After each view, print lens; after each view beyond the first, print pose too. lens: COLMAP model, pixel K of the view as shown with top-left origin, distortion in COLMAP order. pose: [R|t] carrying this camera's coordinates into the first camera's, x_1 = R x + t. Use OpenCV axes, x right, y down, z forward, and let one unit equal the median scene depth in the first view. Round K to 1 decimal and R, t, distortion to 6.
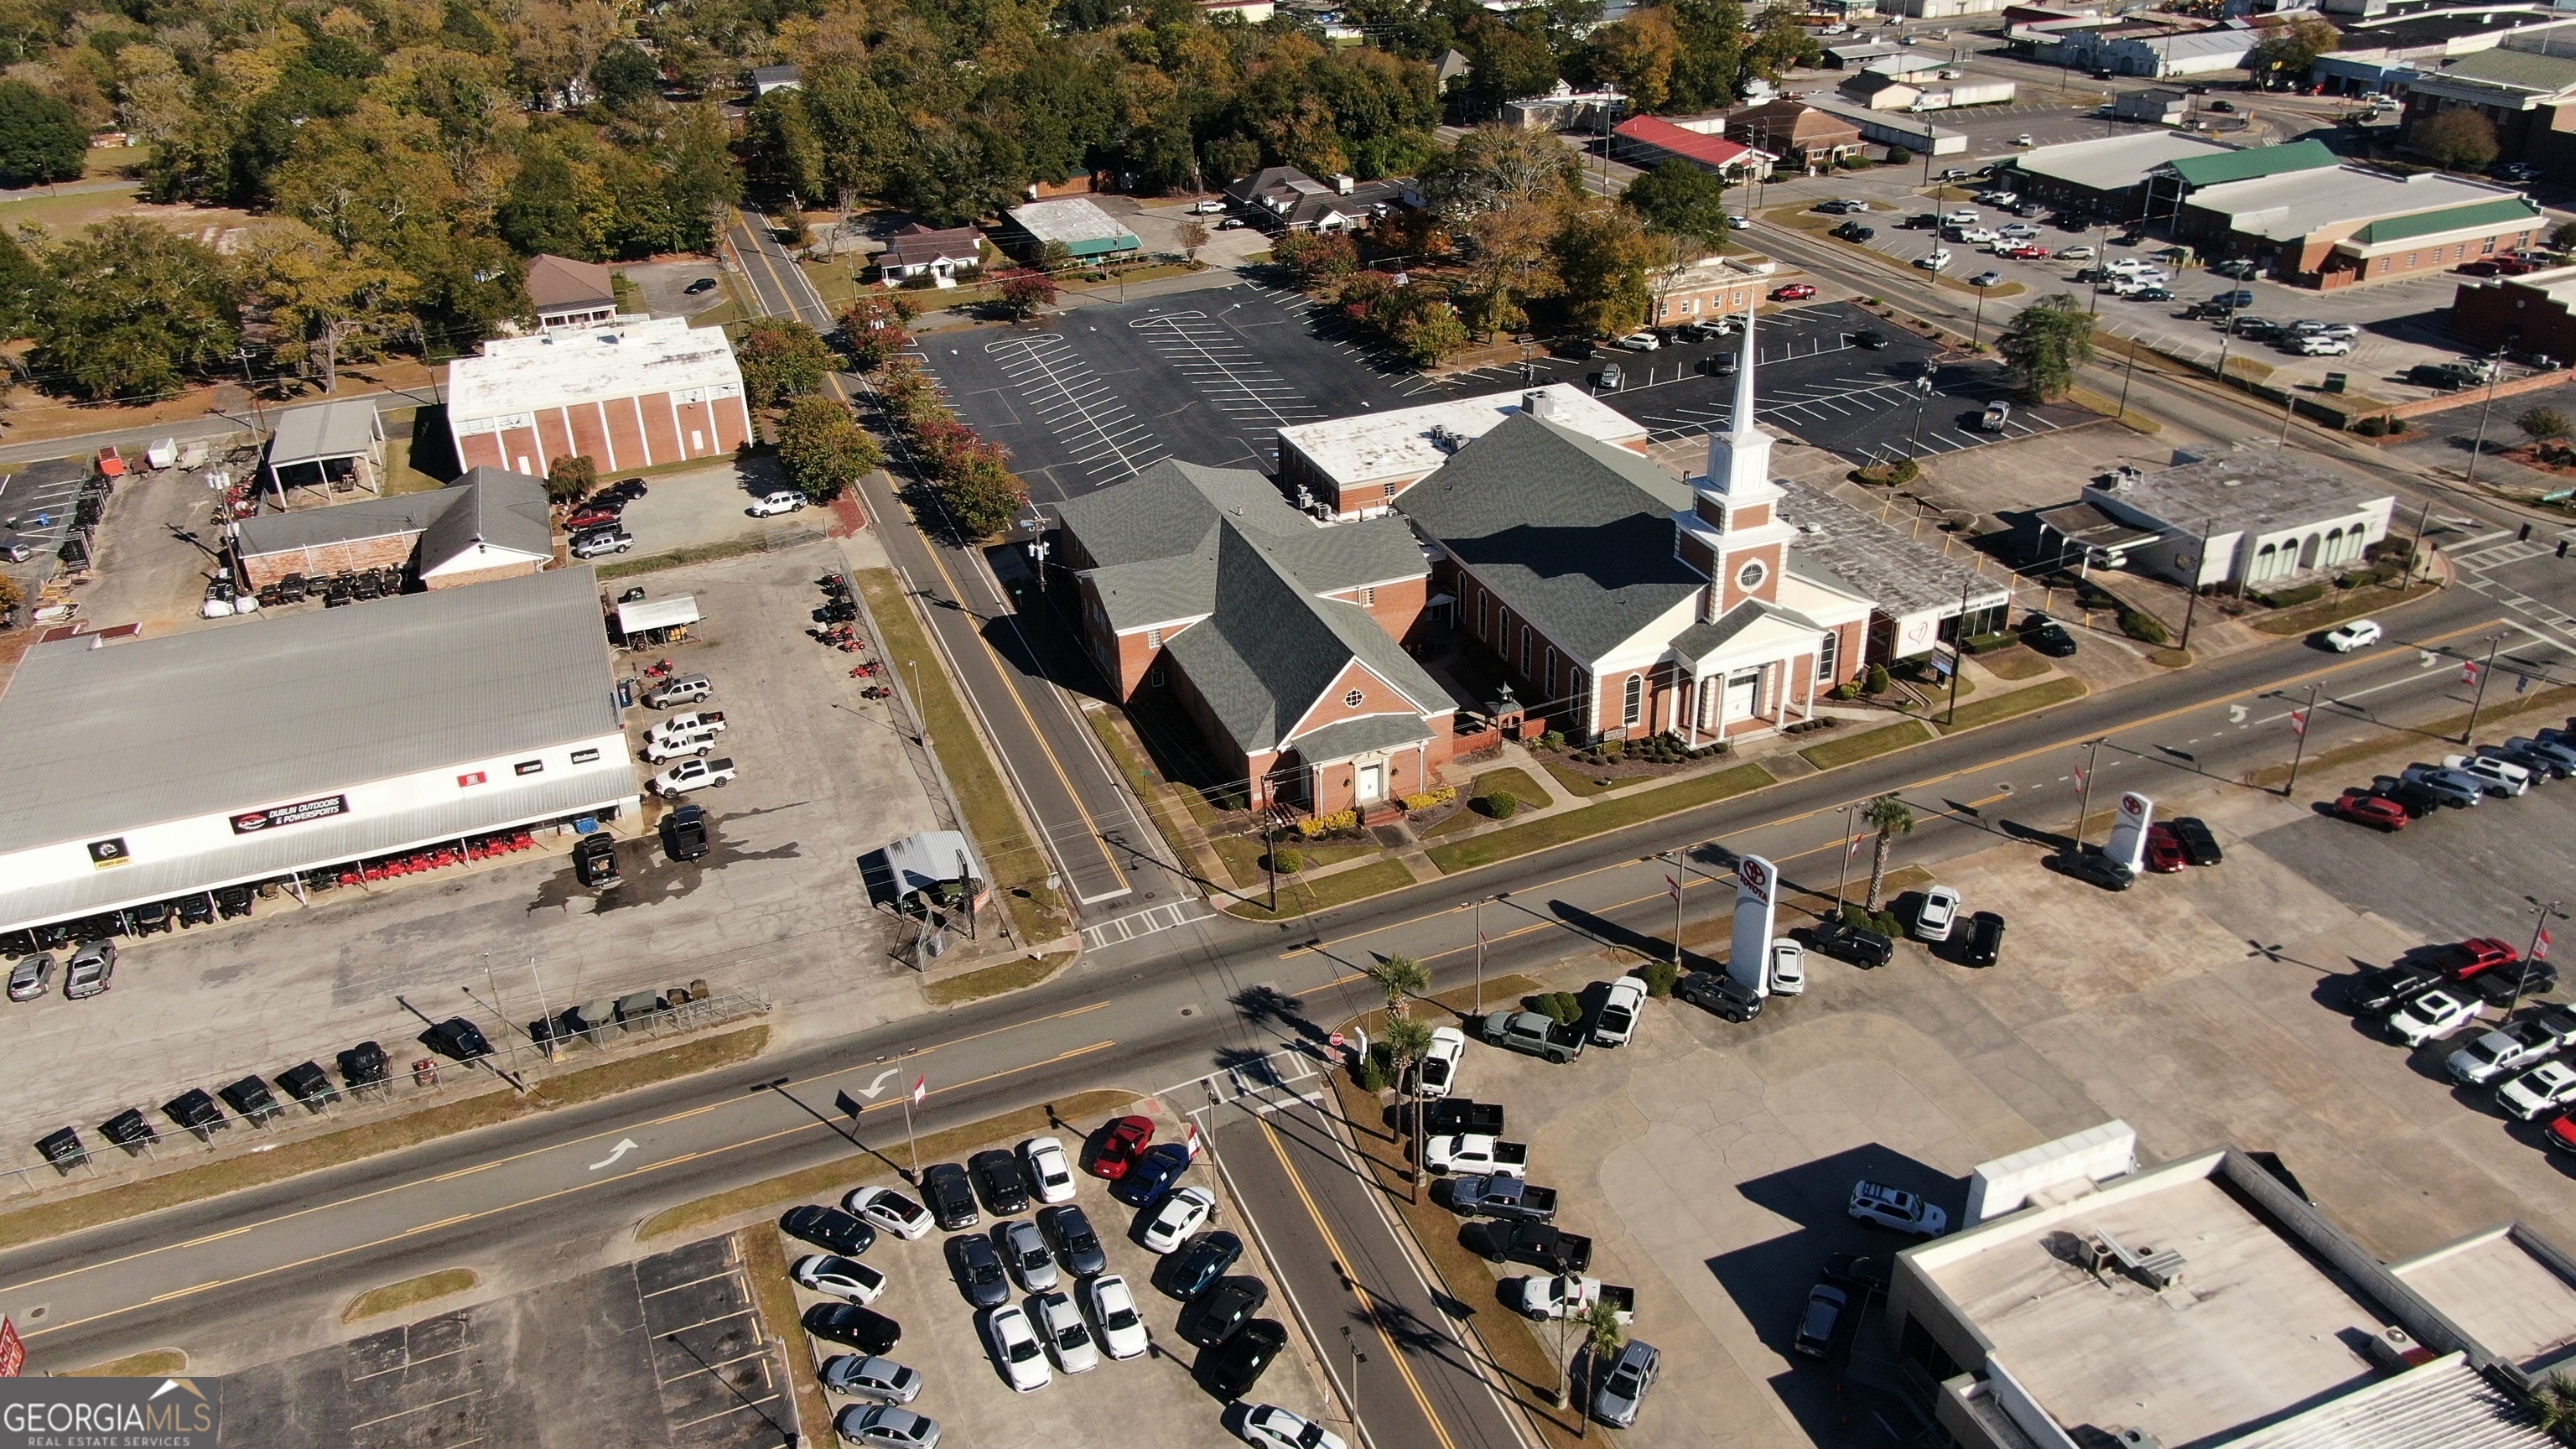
lens RADIAL K [[1869.9, 0, 1277.0], [0, 1869.9, 680.3], [0, 0, 1]] dist [-0.025731, 0.002624]
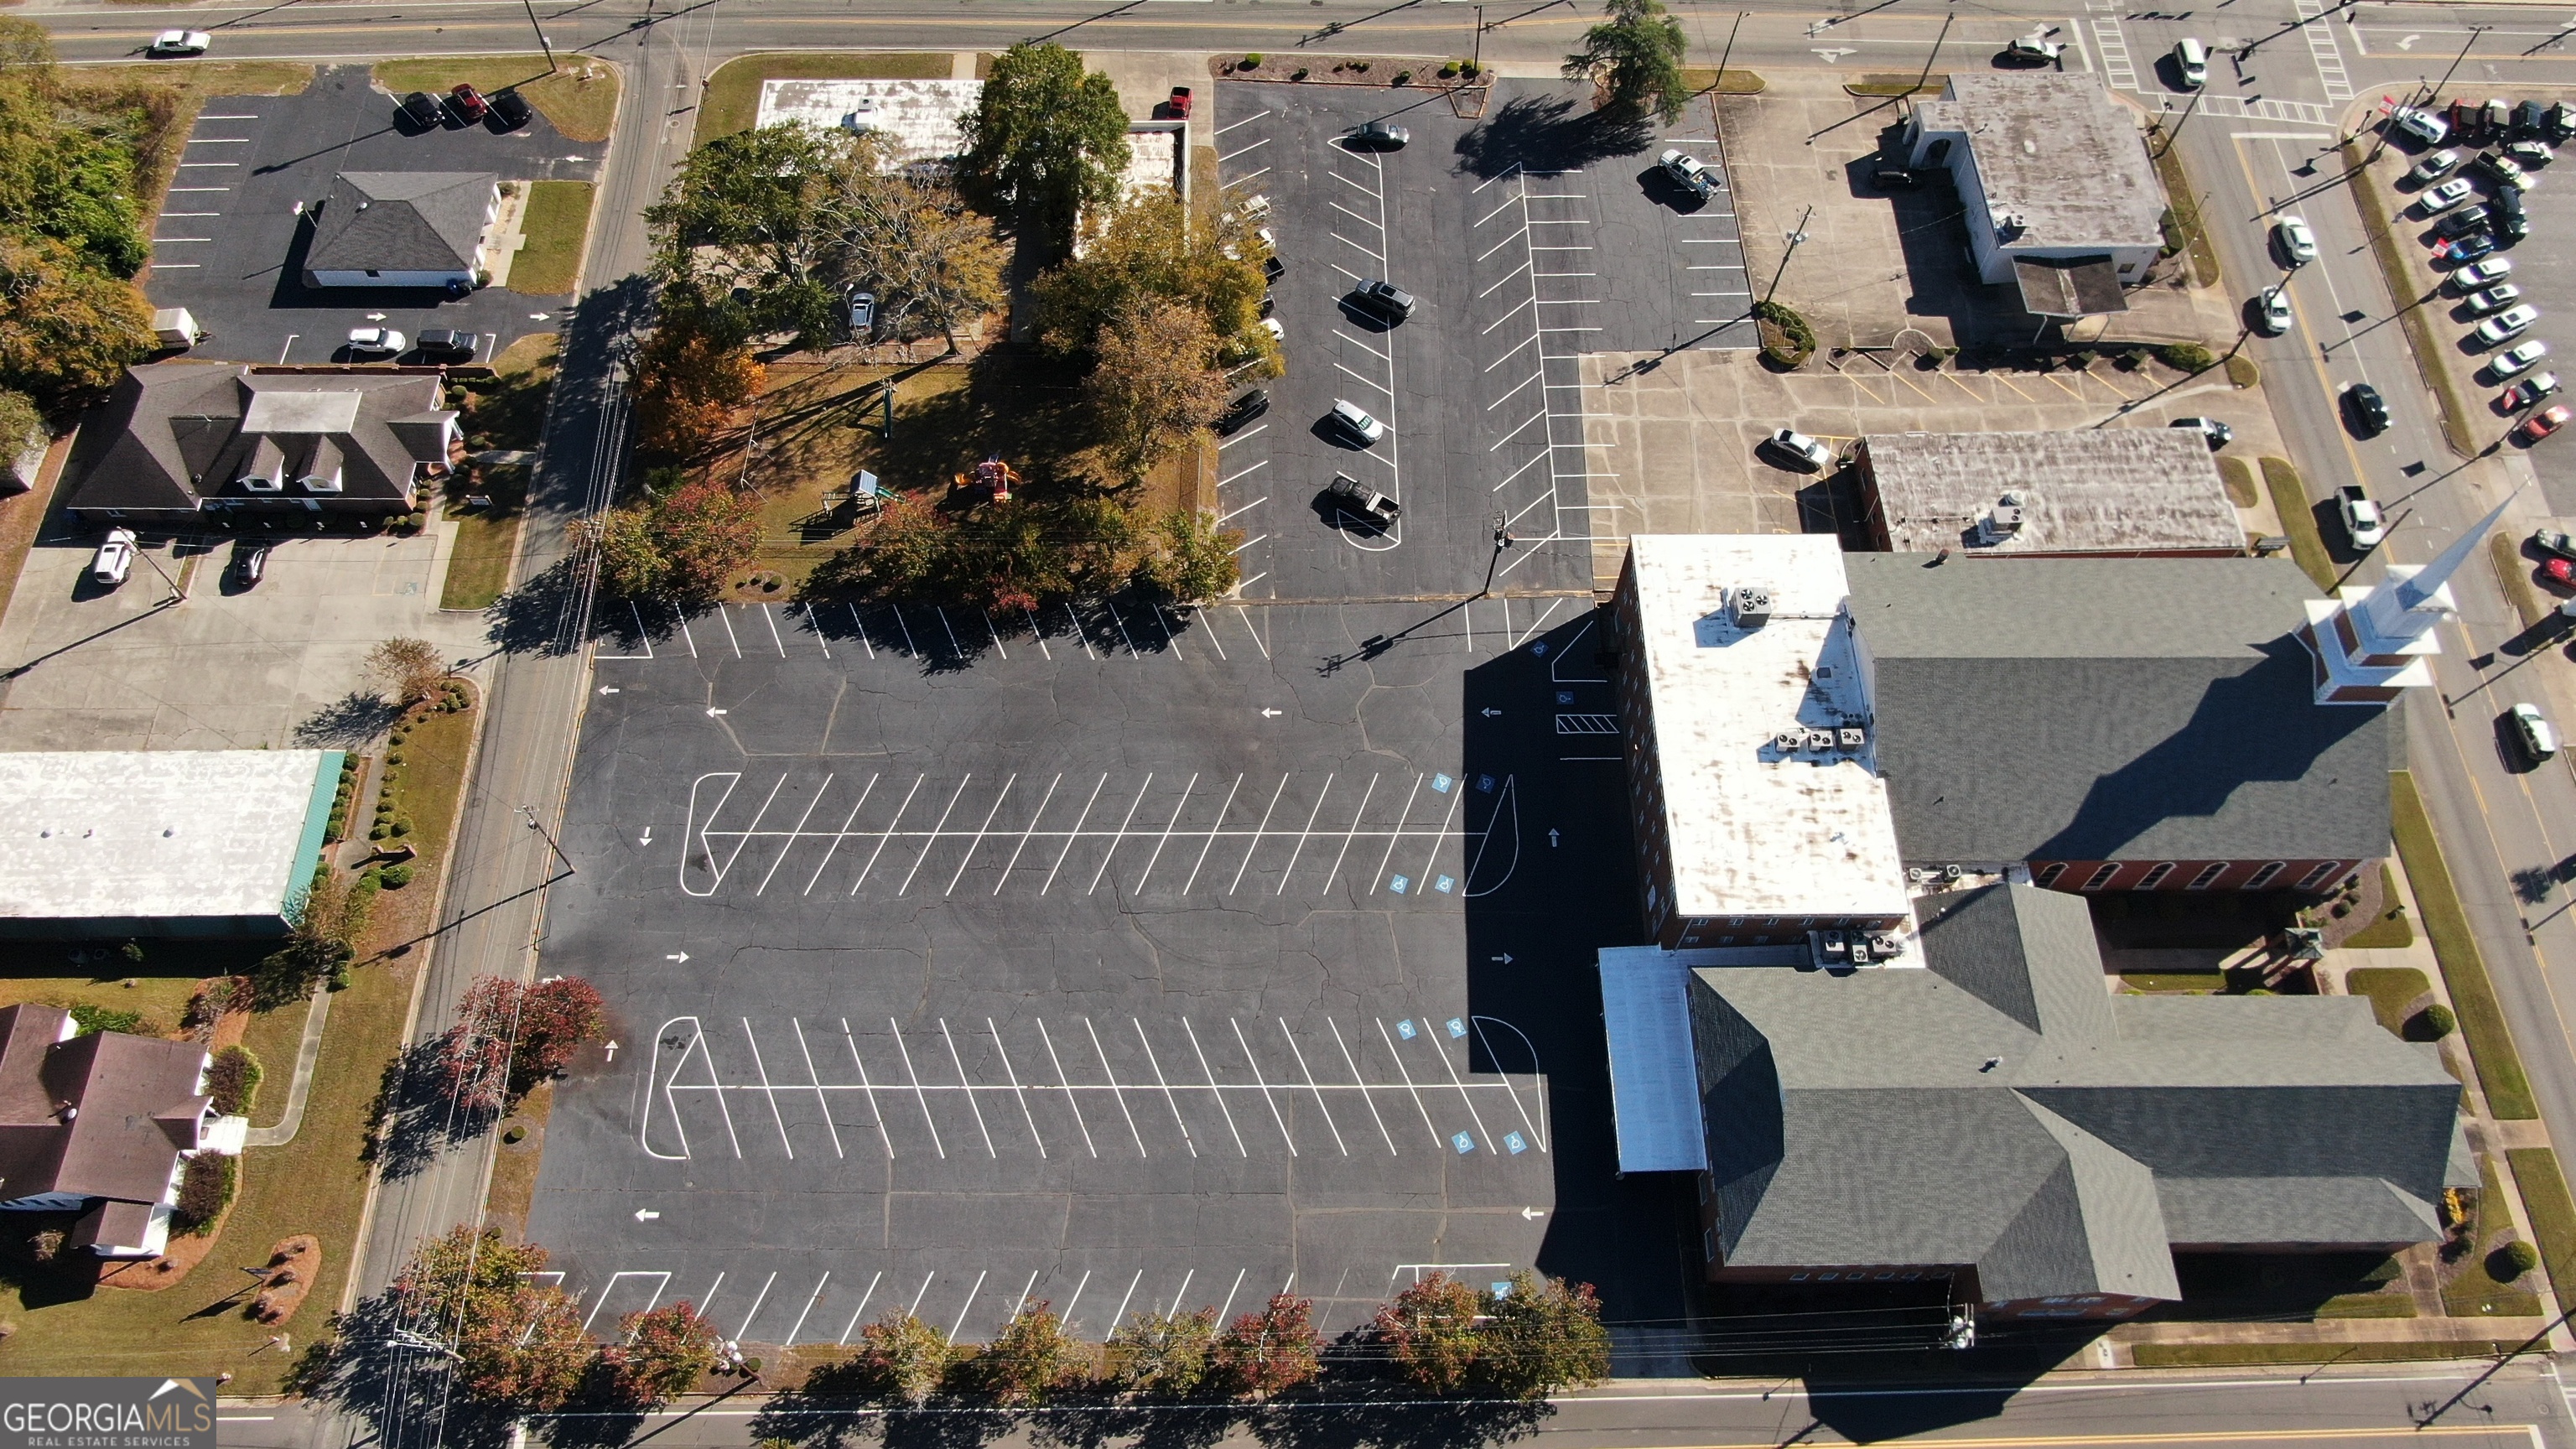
lens RADIAL K [[1869.9, 0, 1277.0], [0, 1869.9, 680.3], [0, 0, 1]] dist [-0.025731, 0.002624]
pose [[0.343725, -0.787978, 0.510826, -0.411505], [0.405524, 0.615186, 0.676090, -0.872045], [-0.846997, -0.025237, 0.530998, 0.906659]]
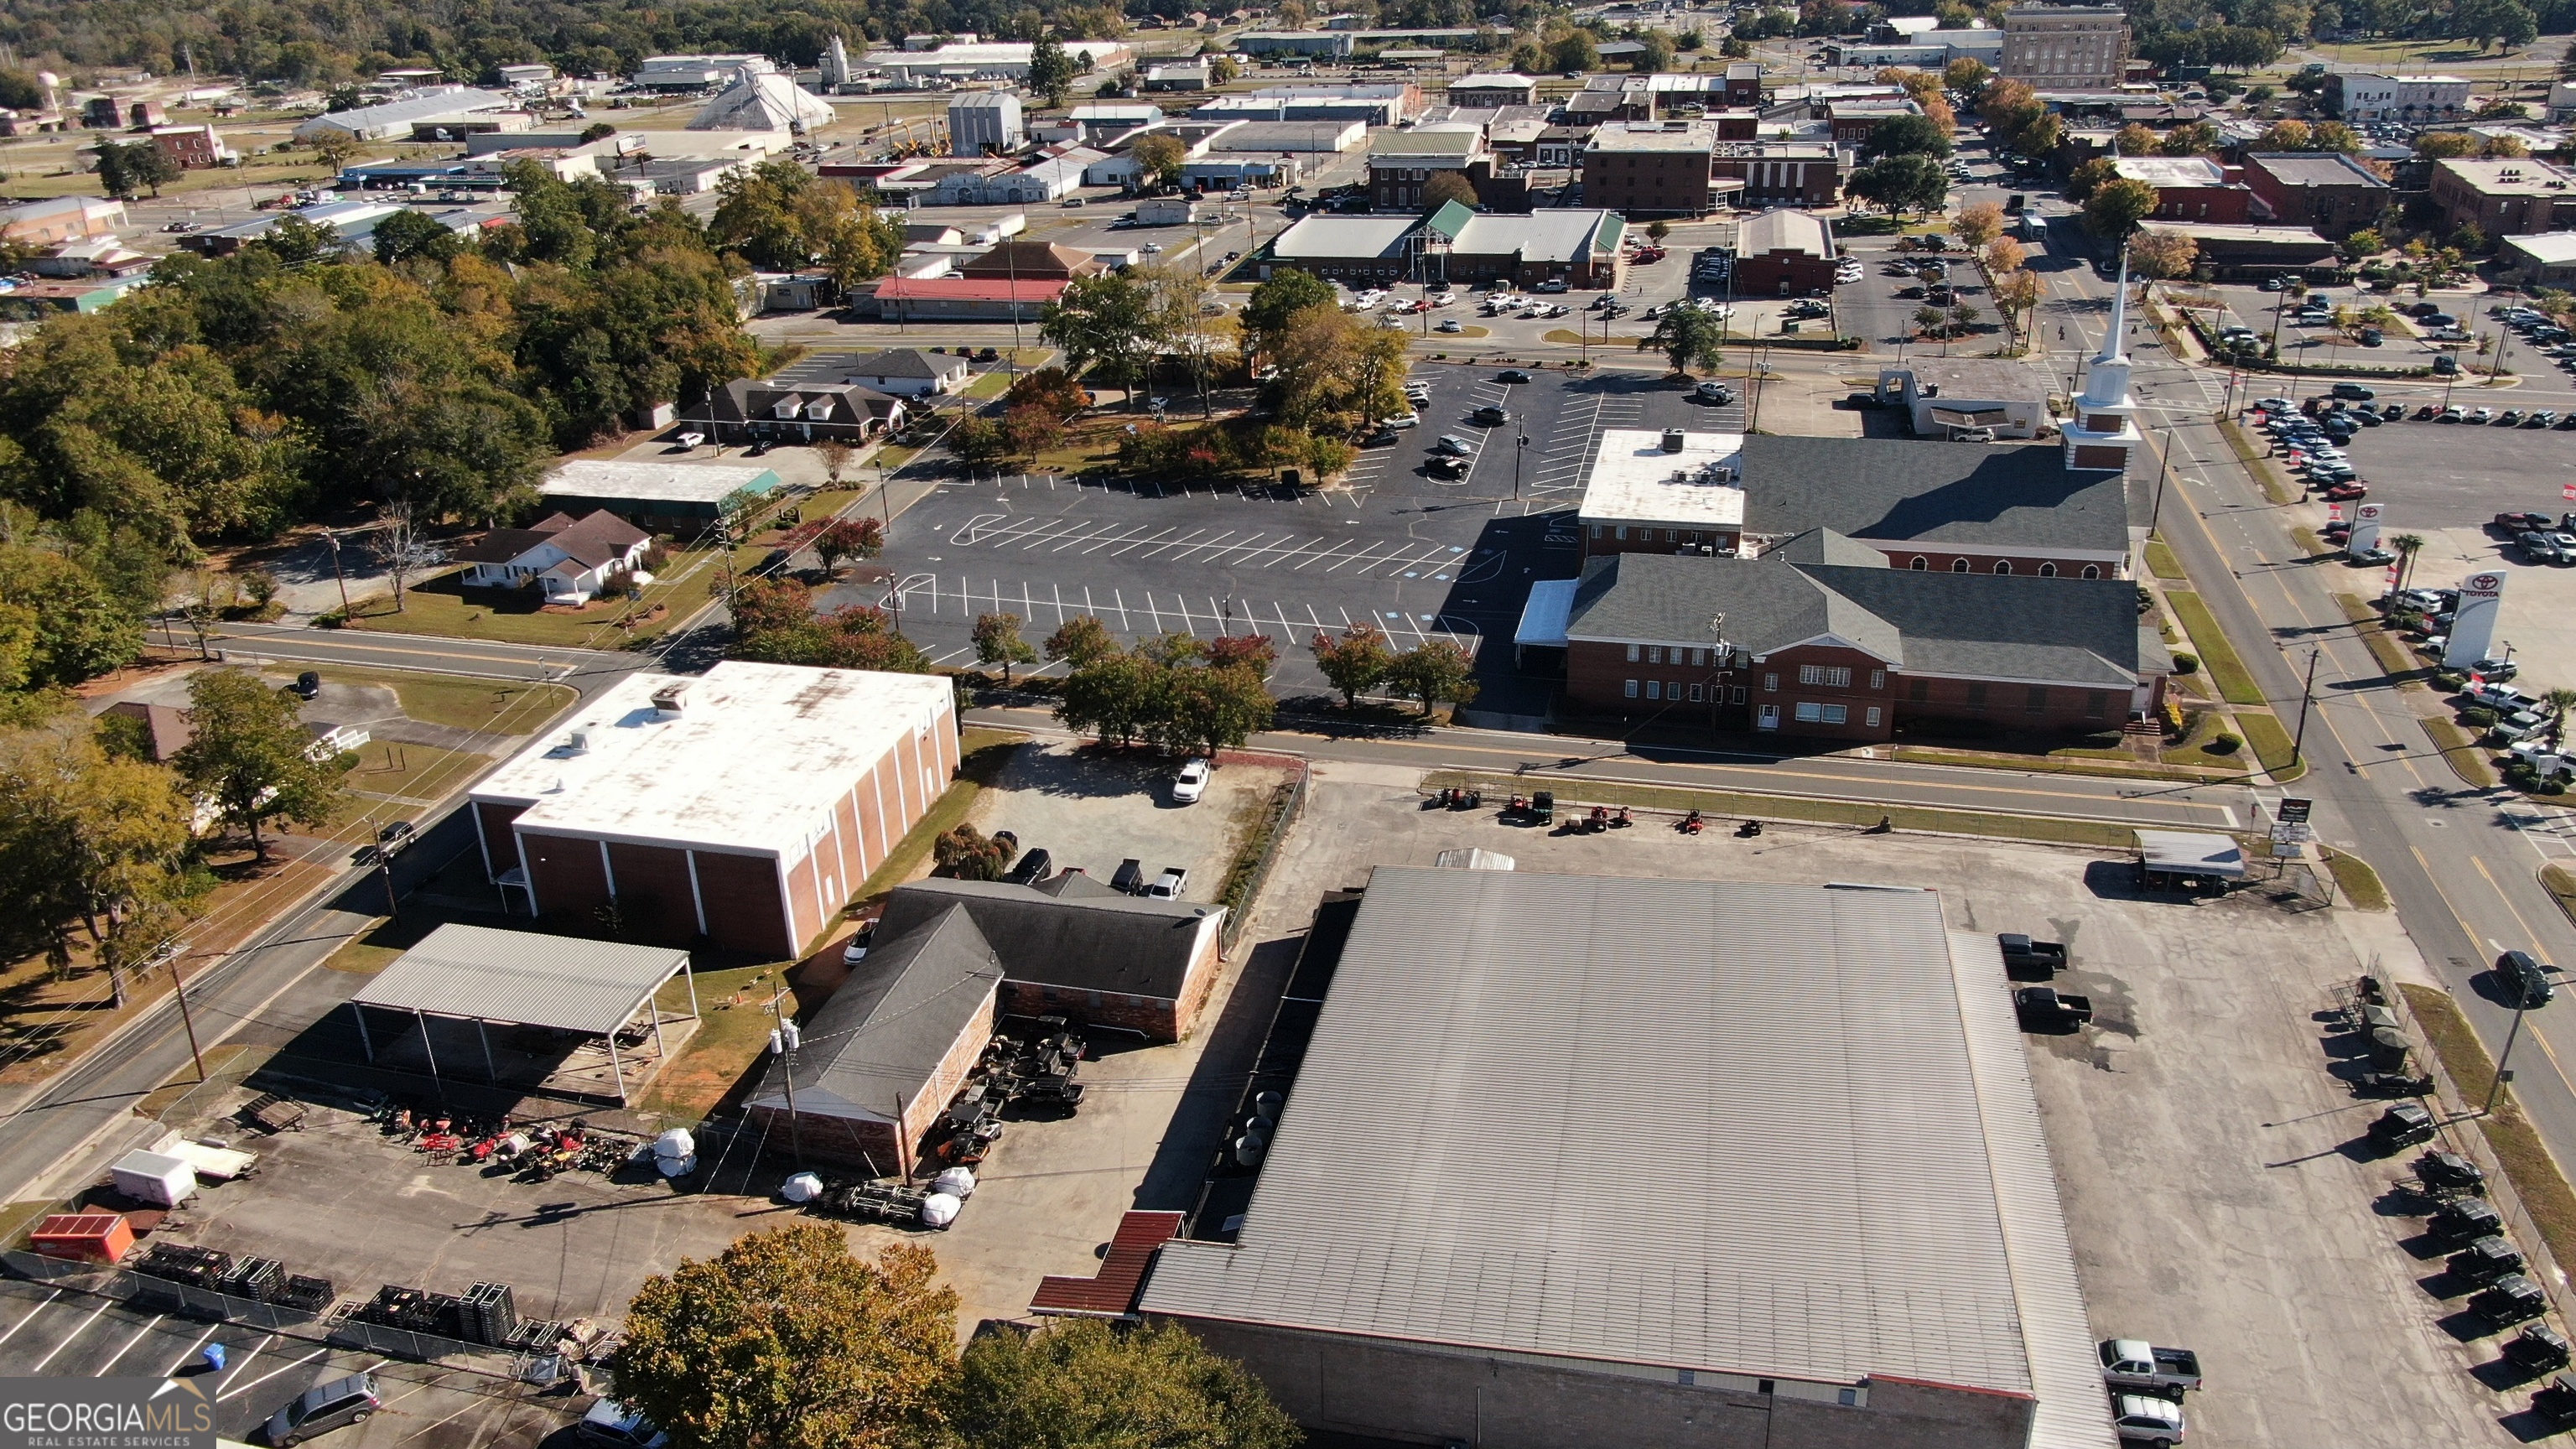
lens RADIAL K [[1843.7, 0, 1281.0], [0, 1843.7, 724.9], [0, 0, 1]] dist [-0.017666, 0.000172]
pose [[0.568736, -0.329253, 0.753745, -1.076173], [0.384355, 0.916565, 0.110362, -0.244383], [-0.727193, 0.226939, 0.647834, 0.583831]]
